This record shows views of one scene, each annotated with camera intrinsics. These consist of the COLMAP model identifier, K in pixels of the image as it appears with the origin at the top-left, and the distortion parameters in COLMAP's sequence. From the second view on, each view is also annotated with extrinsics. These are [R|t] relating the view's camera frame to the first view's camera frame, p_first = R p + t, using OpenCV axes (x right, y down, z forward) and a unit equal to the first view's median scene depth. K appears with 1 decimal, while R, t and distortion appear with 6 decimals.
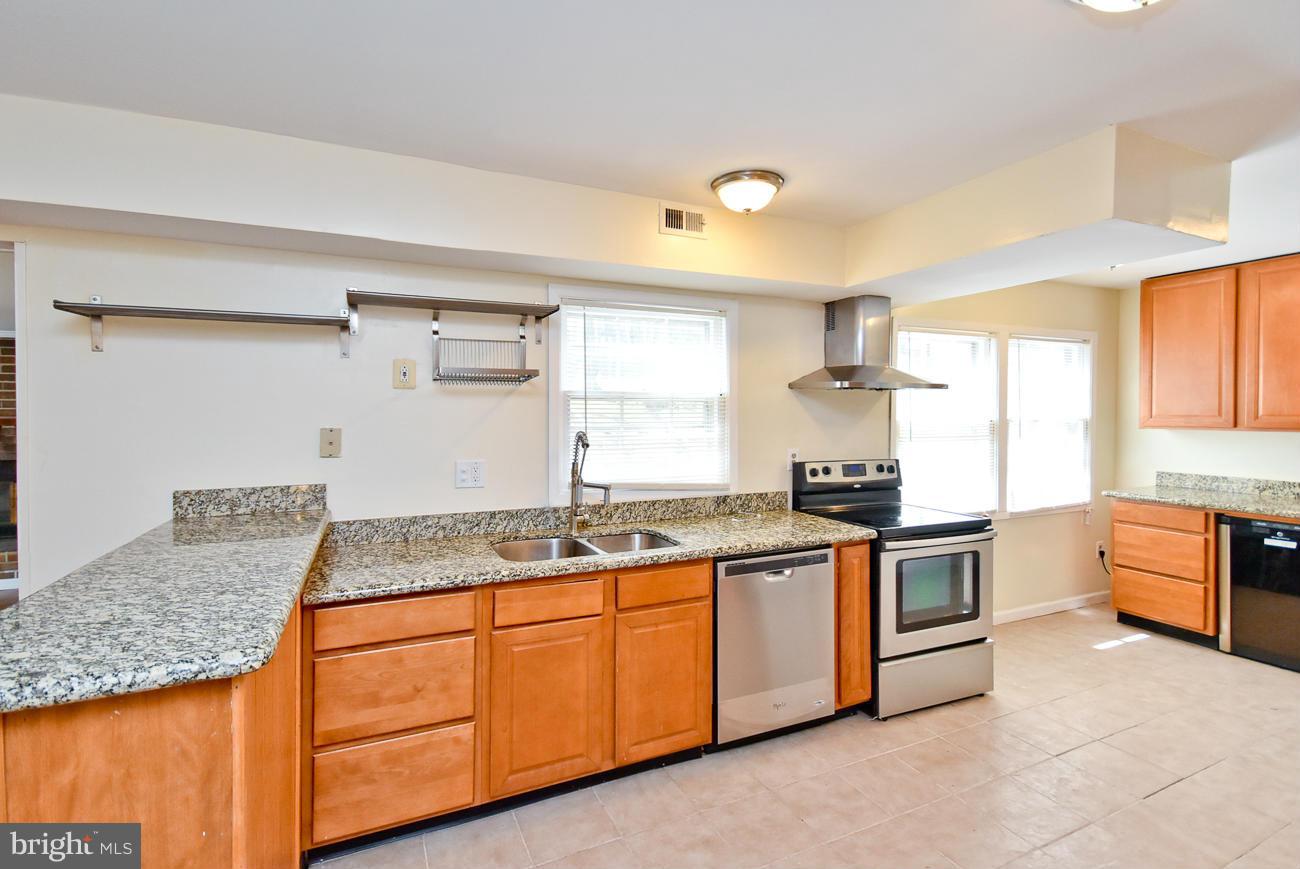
lens RADIAL K [[585.8, 0, 630.5], [0, 585.8, 424.9], [0, 0, 1]] dist [0.015633, -0.000006]
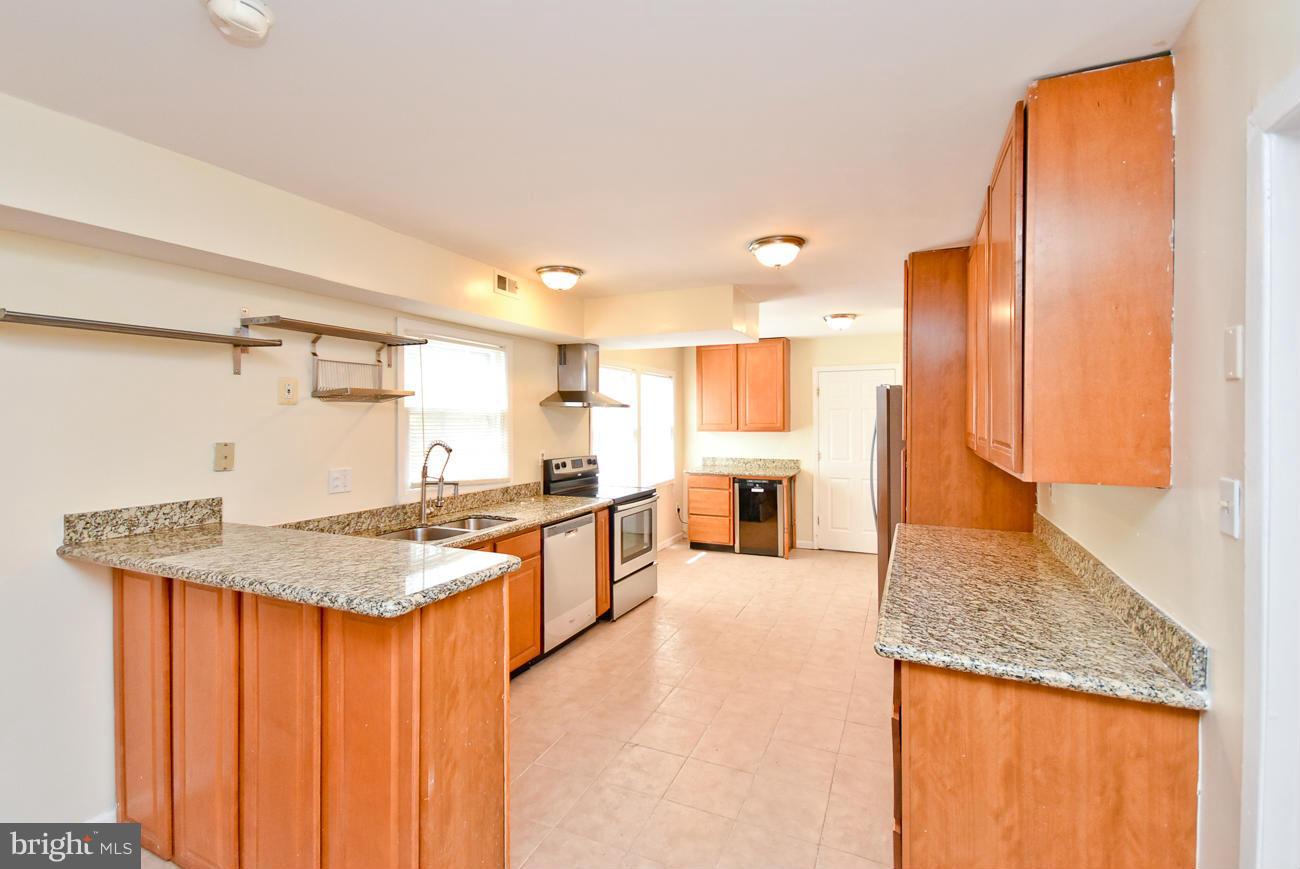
lens RADIAL K [[587.1, 0, 650.0], [0, 587.1, 434.5], [0, 0, 1]] dist [0.035136, -0.015095]
pose [[0.744459, -0.018944, 0.667399, -0.539443], [0.017700, 0.999806, 0.008635, -0.003896], [-0.667433, 0.005385, 0.744650, -0.225727]]
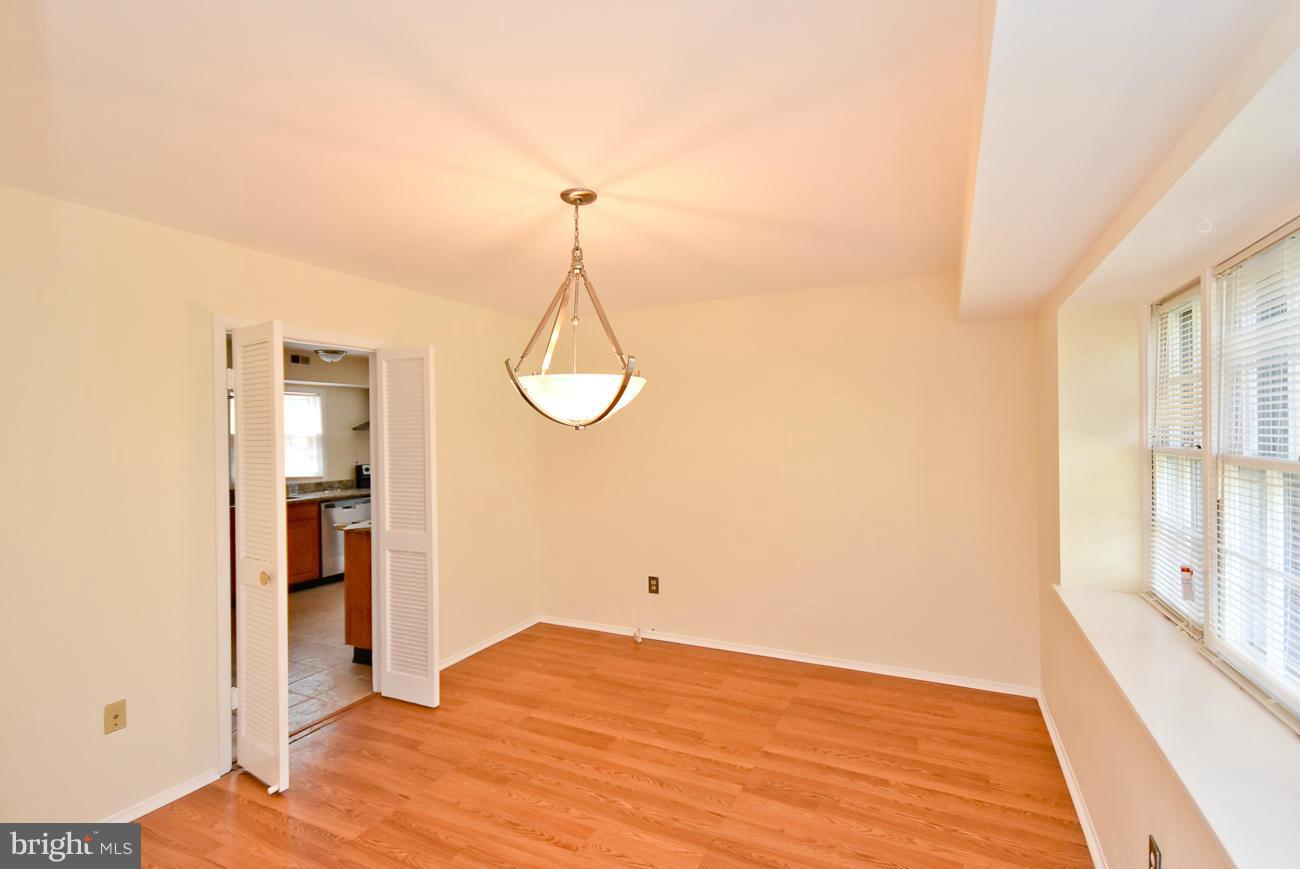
lens RADIAL K [[587.1, 0, 650.0], [0, 587.1, 434.5], [0, 0, 1]] dist [0.035136, -0.015095]
pose [[0.757521, -0.011156, 0.652715, -0.366876], [0.032591, 0.999253, -0.020746, 0.037357], [-0.651997, 0.036988, 0.757319, -1.541310]]
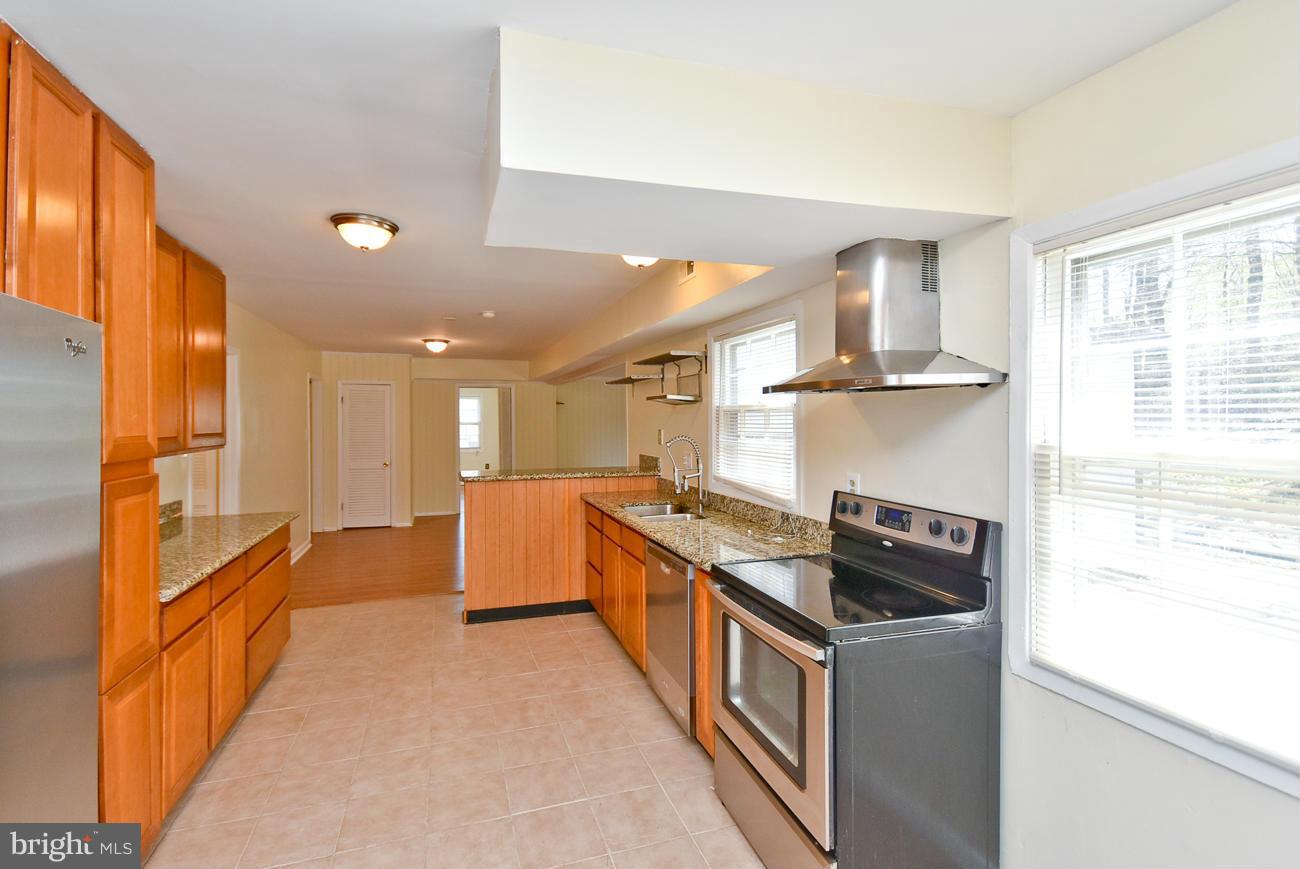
lens RADIAL K [[635.8, 0, 650.0], [0, 635.8, 434.5], [0, 0, 1]] dist [0.001299, 0.000195]
pose [[-0.109116, 0.028927, -0.993608, 1.325428], [-0.023816, 0.999213, 0.031705, -0.034310], [0.993744, 0.027123, -0.108341, 0.995971]]
